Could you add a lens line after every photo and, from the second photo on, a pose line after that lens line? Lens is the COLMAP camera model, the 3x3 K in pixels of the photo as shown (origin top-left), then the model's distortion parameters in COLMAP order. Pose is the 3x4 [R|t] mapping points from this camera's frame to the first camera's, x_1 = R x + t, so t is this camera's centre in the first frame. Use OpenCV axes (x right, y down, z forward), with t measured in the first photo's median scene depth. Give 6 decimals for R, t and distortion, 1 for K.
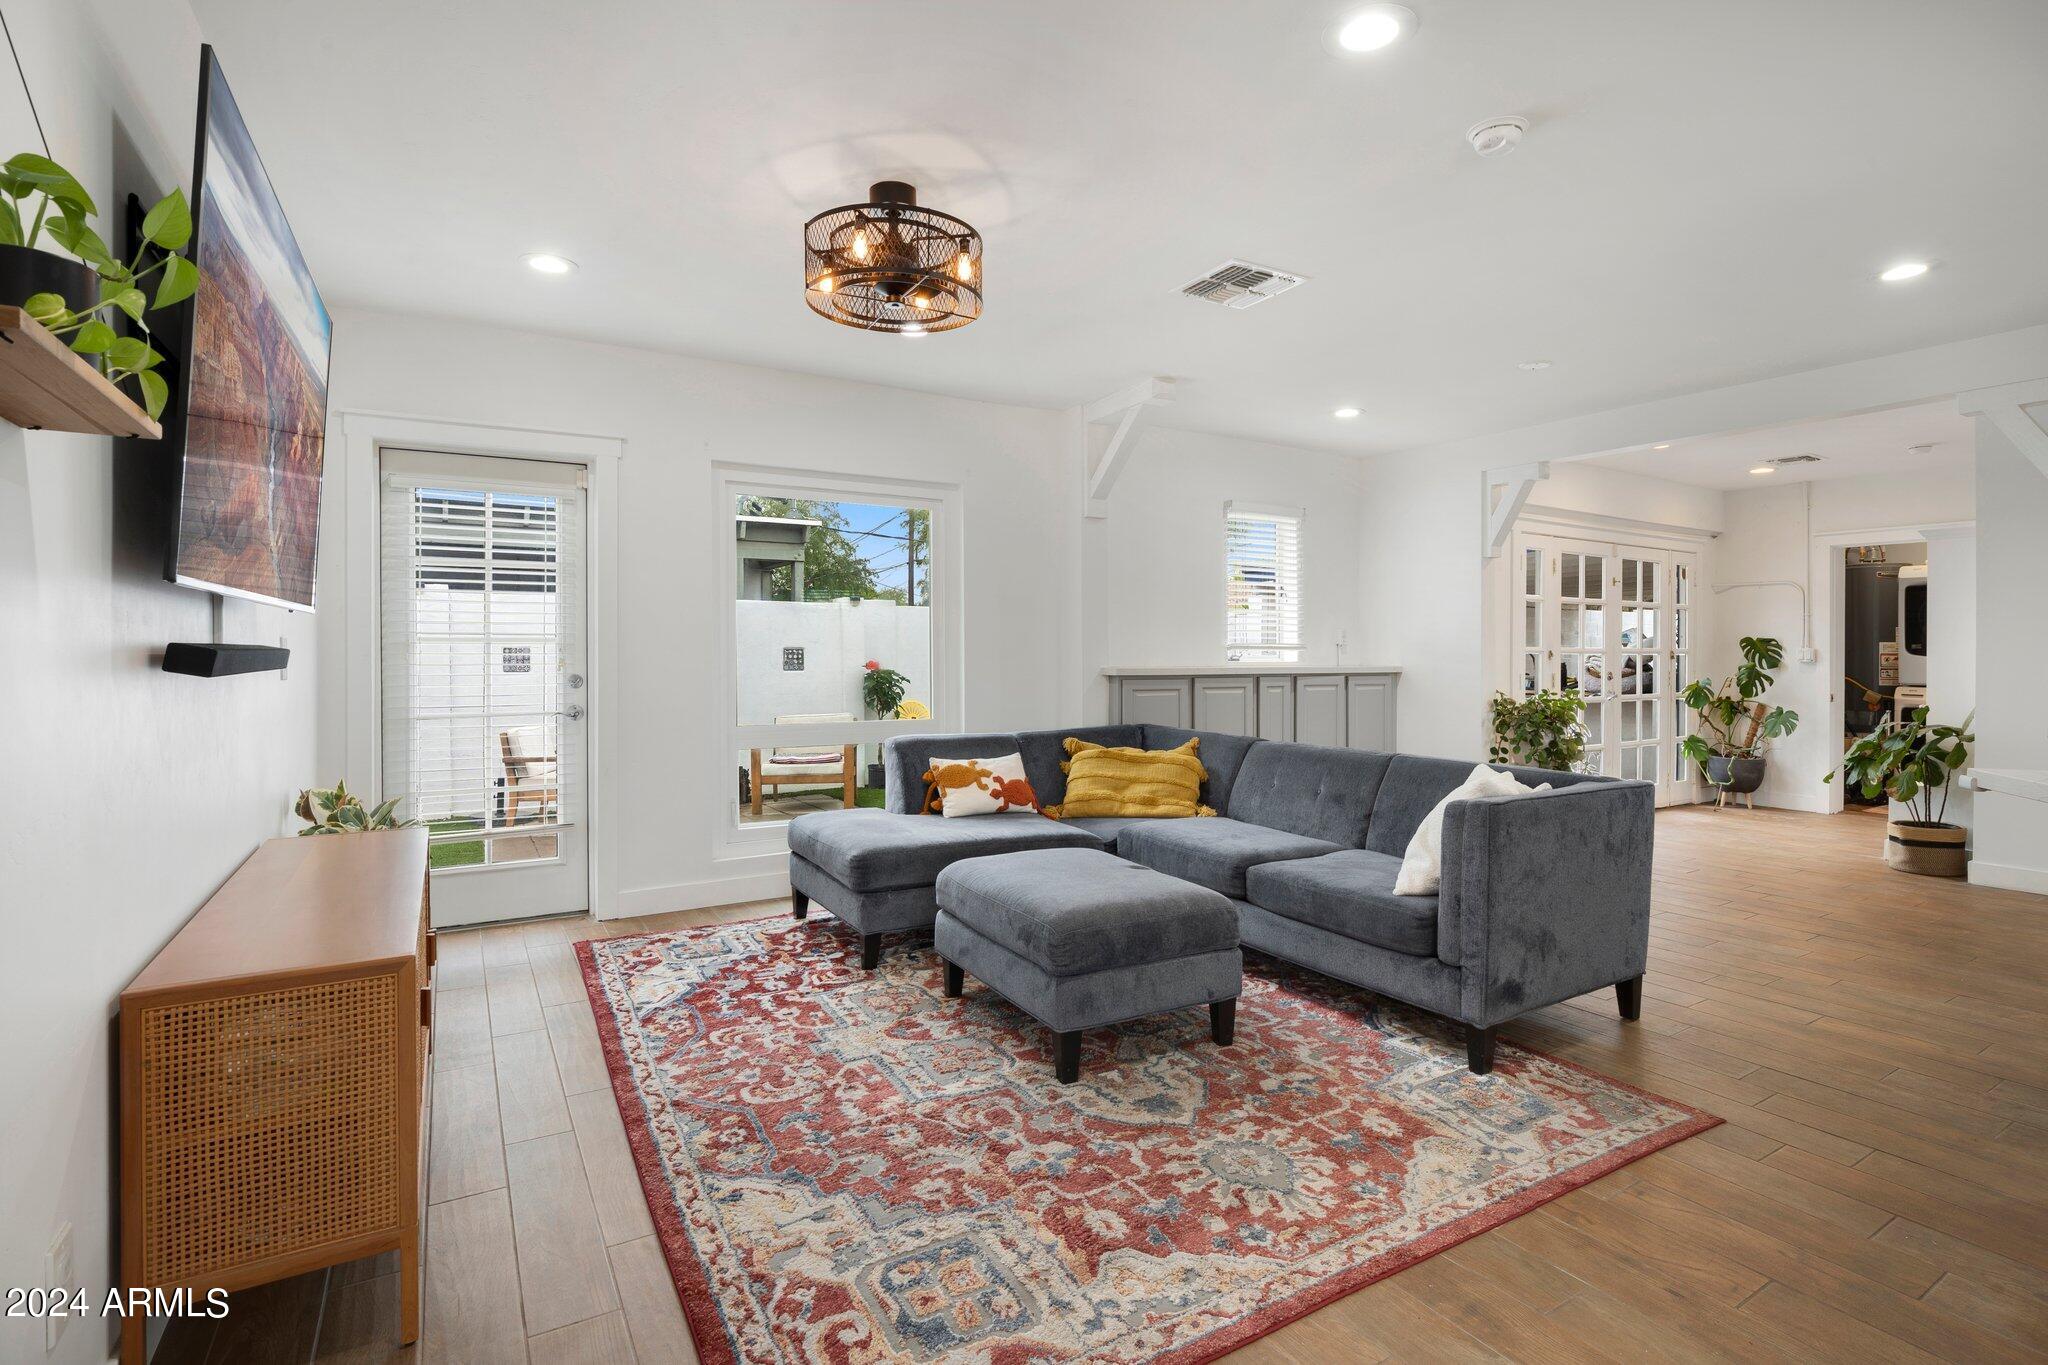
lens RADIAL K [[978.1, 0, 1026.5], [0, 978.1, 646.5], [0, 0, 1]] dist [-0.039760, 0.006359]
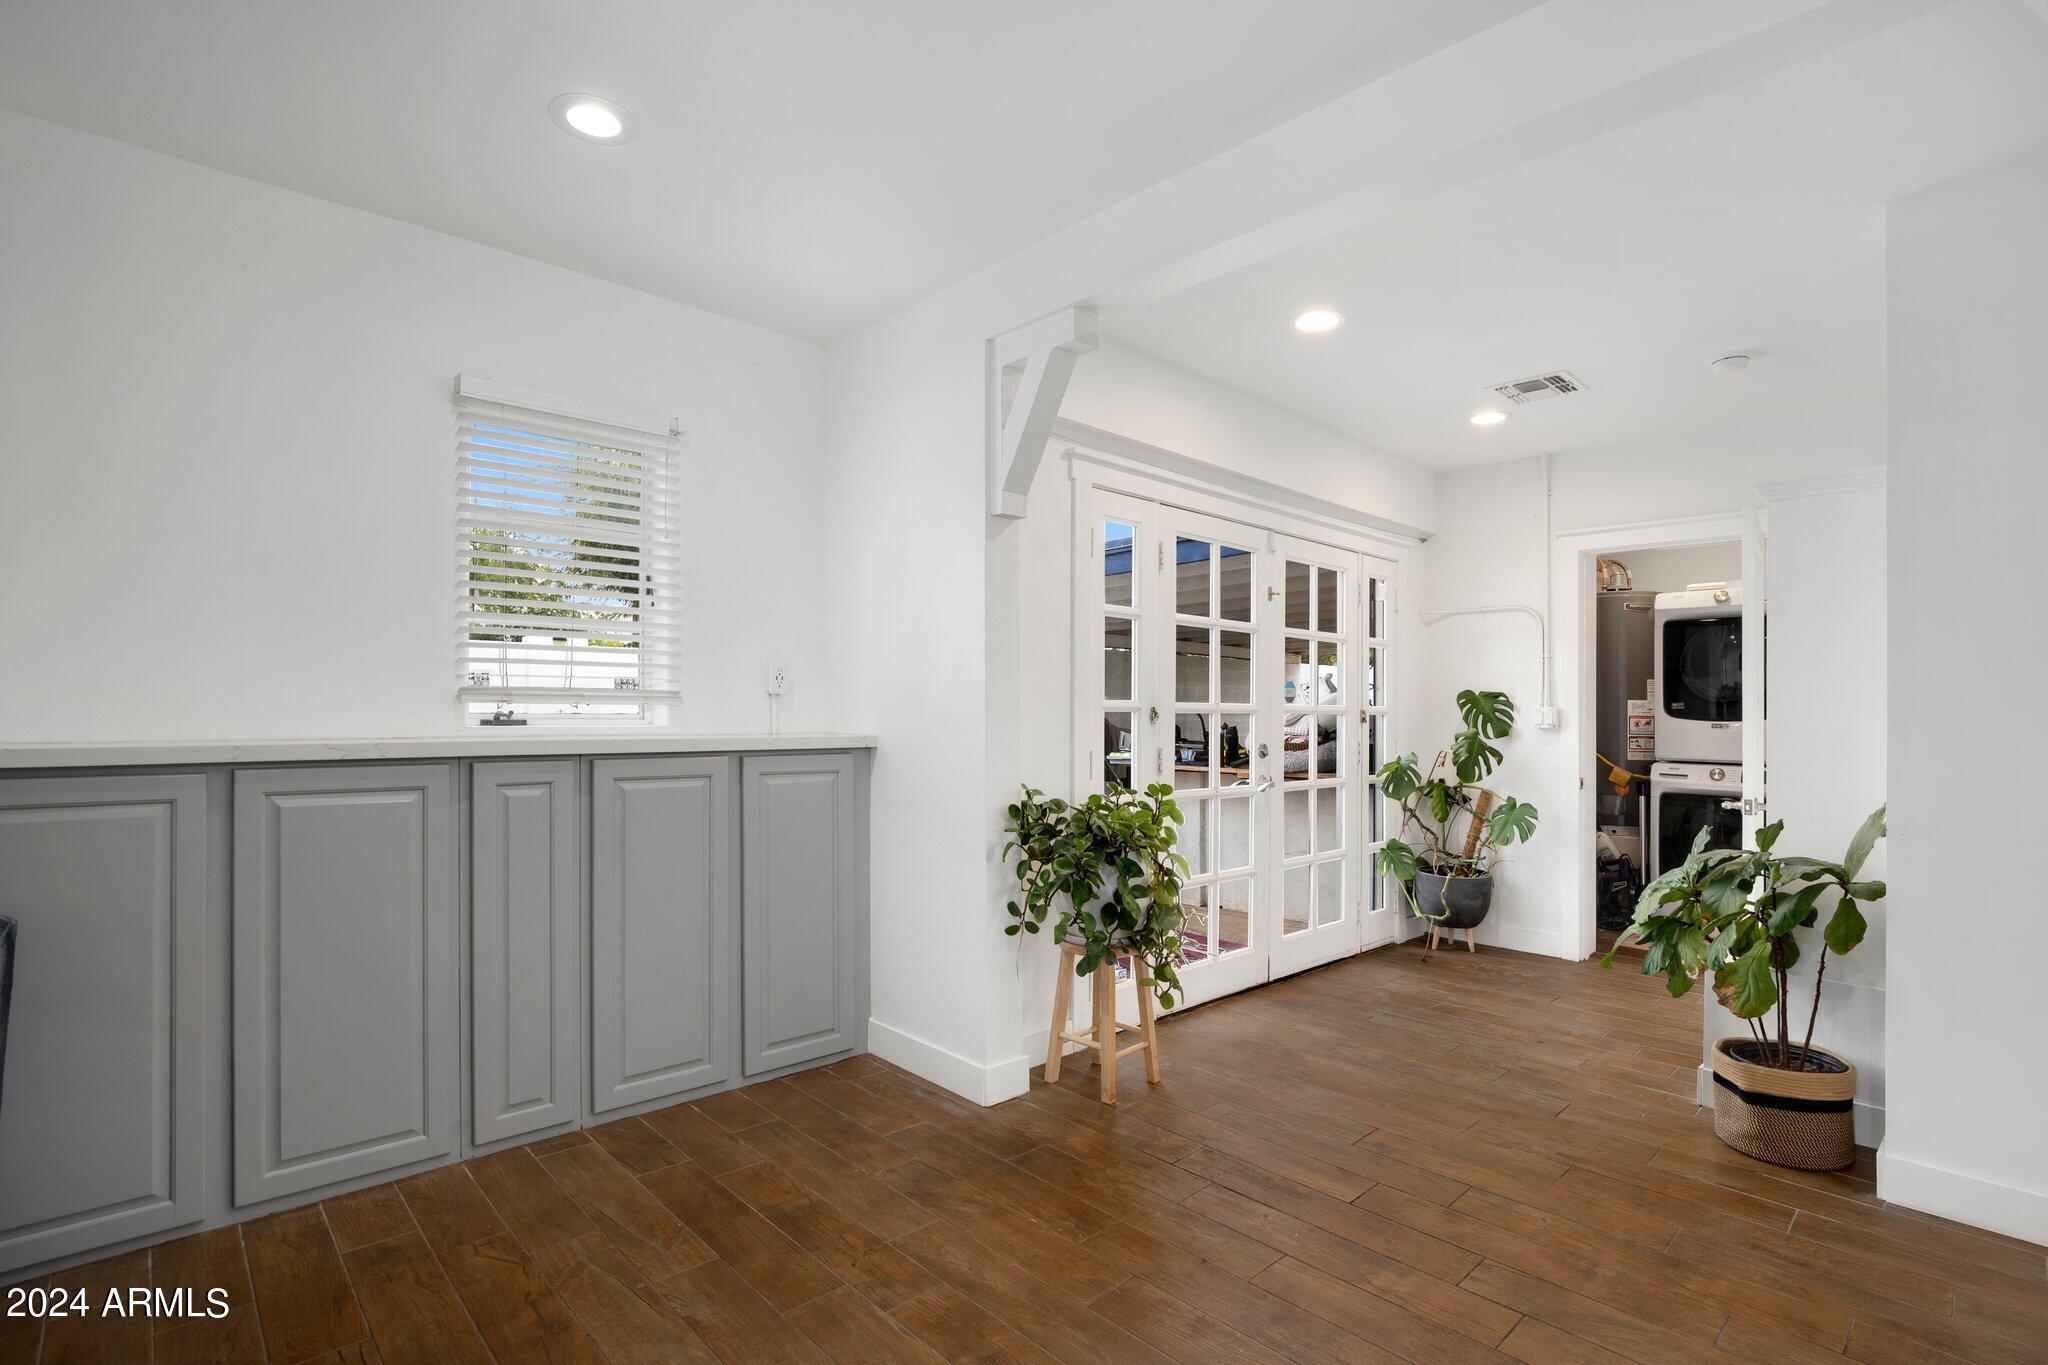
lens RADIAL K [[978.1, 0, 1058.2], [0, 978.1, 678.7], [0, 0, 1]] dist [-0.039760, 0.006359]
pose [[0.969493, 0.014037, 0.244718, 0.521541], [-0.007596, 0.999600, -0.027244, 0.004405], [-0.245002, 0.024554, 0.969212, 0.694773]]
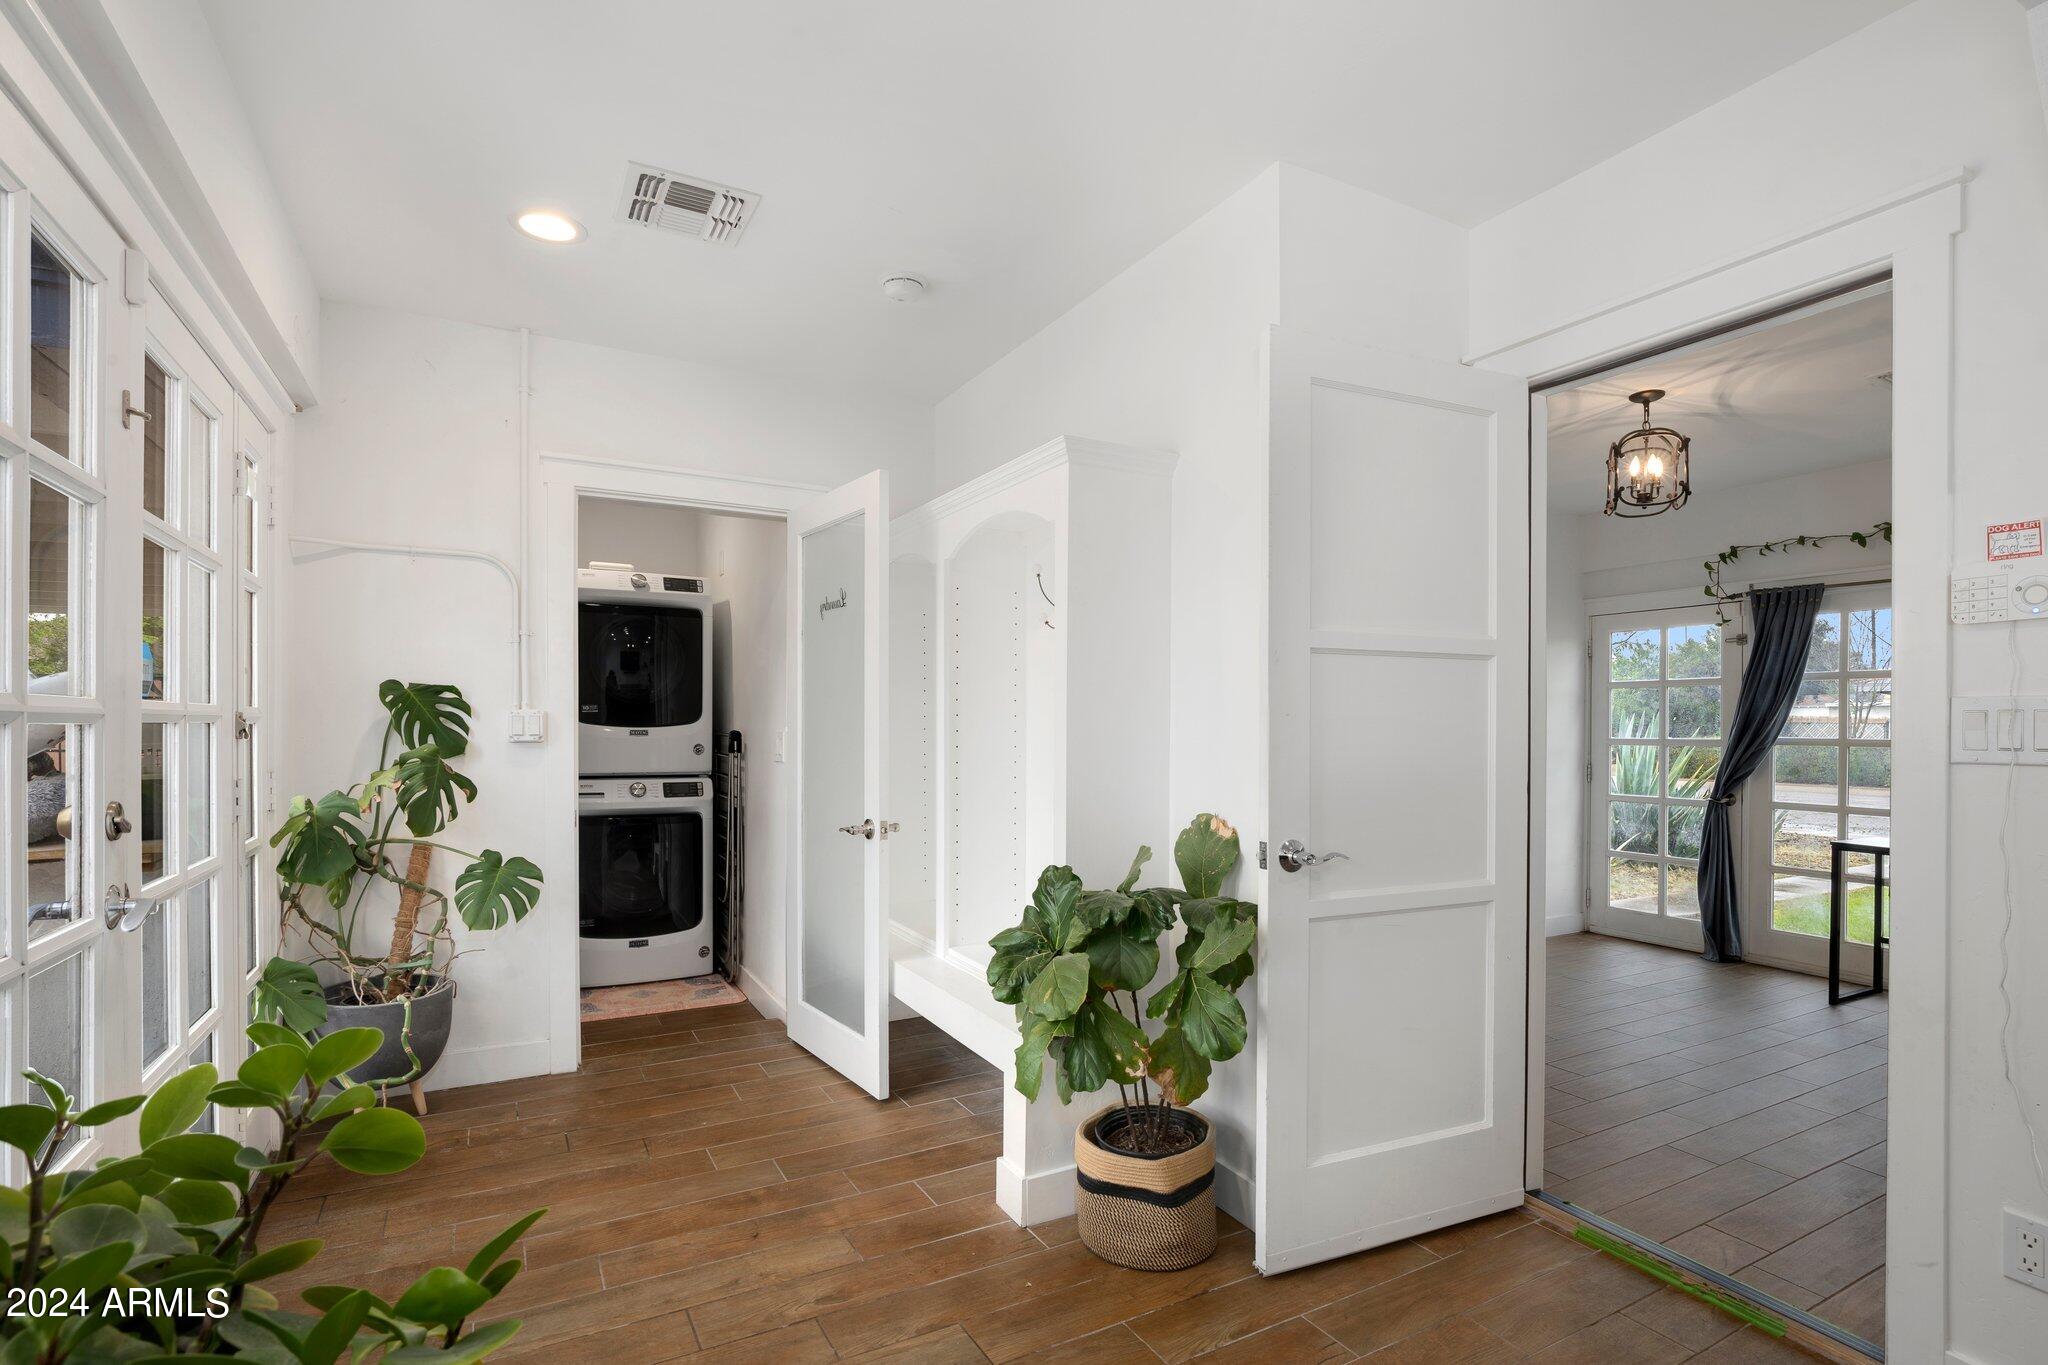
lens RADIAL K [[978.1, 0, 1025.4], [0, 978.1, 727.1], [0, 0, 1]] dist [-0.039760, 0.006359]
pose [[0.033128, -0.009030, 0.999410, 0.607540], [-0.002924, 0.999954, 0.009132, 0.008176], [-0.999447, -0.003224, 0.033100, 1.214552]]
